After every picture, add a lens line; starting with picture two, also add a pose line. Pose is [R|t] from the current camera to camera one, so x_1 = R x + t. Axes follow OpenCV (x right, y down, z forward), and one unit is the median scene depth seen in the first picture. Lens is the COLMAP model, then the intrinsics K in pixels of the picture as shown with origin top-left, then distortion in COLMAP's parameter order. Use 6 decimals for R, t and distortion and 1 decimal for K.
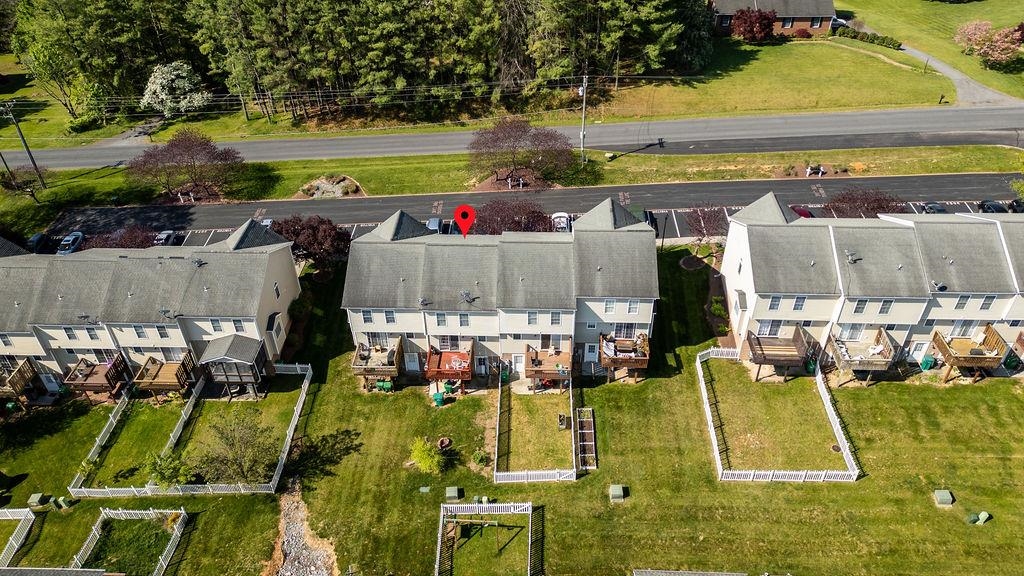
lens RADIAL K [[716.1, 0, 515.1], [0, 716.1, 281.9], [0, 0, 1]] dist [0.078094, -0.073100]
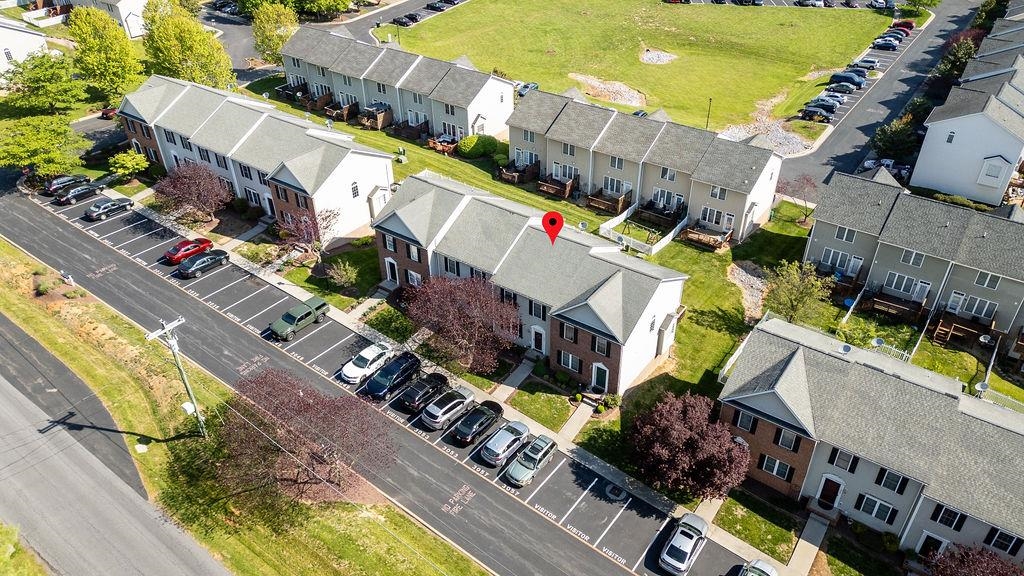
lens RADIAL K [[716.1, 0, 515.1], [0, 716.1, 281.9], [0, 0, 1]] dist [0.078094, -0.073100]
pose [[-0.830625, -0.305672, 0.465431, -0.506898], [0.351915, 0.359594, 0.864204, -0.917823], [-0.431529, 0.881622, -0.191117, 1.294899]]
